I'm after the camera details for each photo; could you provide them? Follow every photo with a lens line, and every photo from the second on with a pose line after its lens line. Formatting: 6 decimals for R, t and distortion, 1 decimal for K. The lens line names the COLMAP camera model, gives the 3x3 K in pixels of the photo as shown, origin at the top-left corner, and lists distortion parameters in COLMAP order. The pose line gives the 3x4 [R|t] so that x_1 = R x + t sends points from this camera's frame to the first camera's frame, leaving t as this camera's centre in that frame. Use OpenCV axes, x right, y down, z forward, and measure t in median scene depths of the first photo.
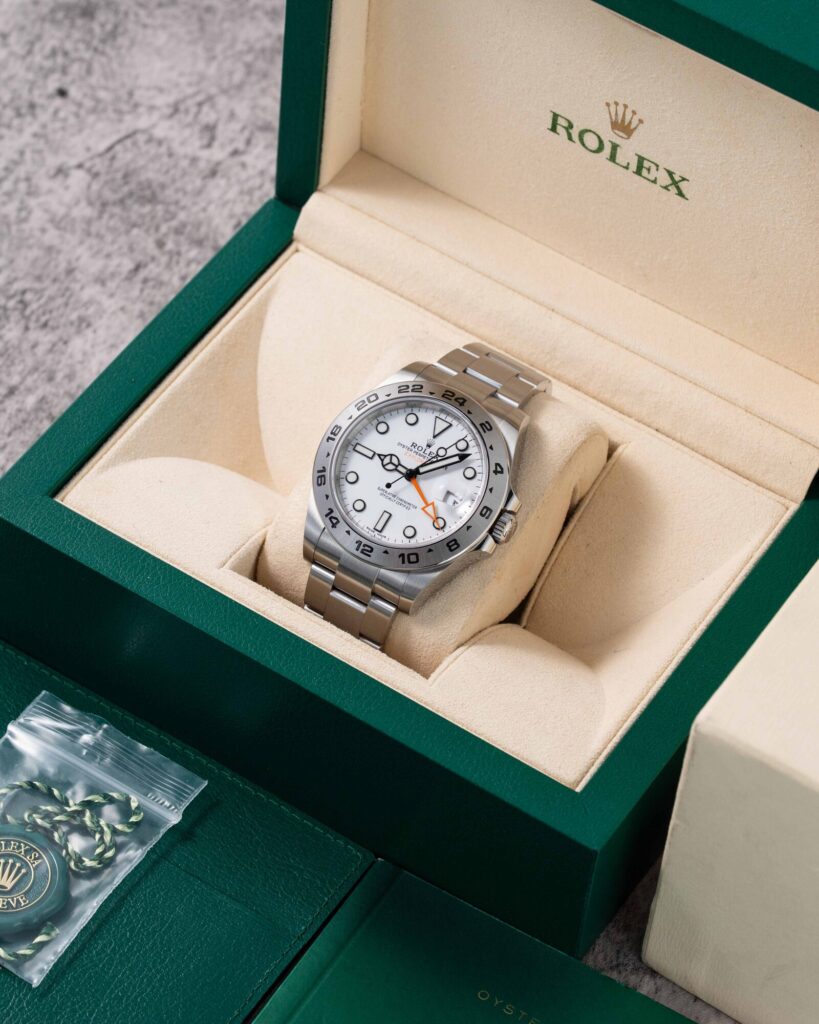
lens RADIAL K [[4531.6, 0, 409.9], [0, 4531.6, 513.0], [0, 0, 1]] dist [0.111715, 0.000000]
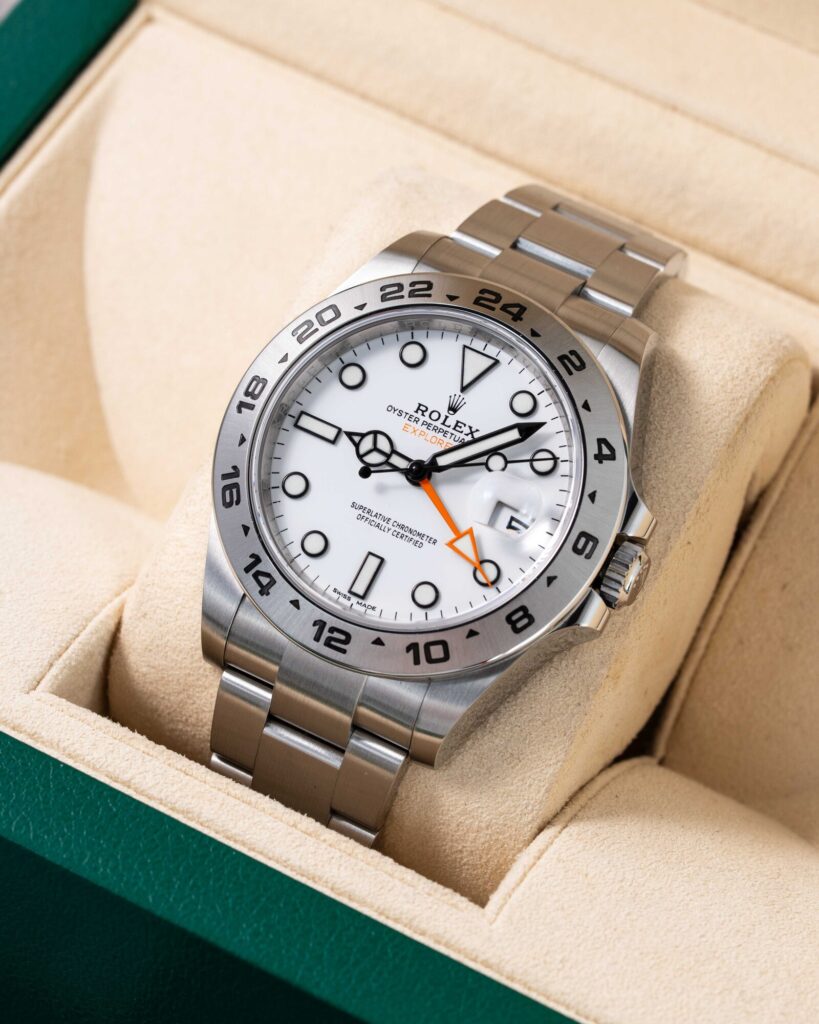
lens RADIAL K [[4531.6, 0, 410.7], [0, 4531.6, 513.8], [0, 0, 1]] dist [0.111715, 0.000000]
pose [[0.997765, -0.061021, 0.027245, -0.013839], [0.059873, 0.997359, 0.041109, -0.023625], [-0.029682, -0.039386, 0.998783, 0.524435]]
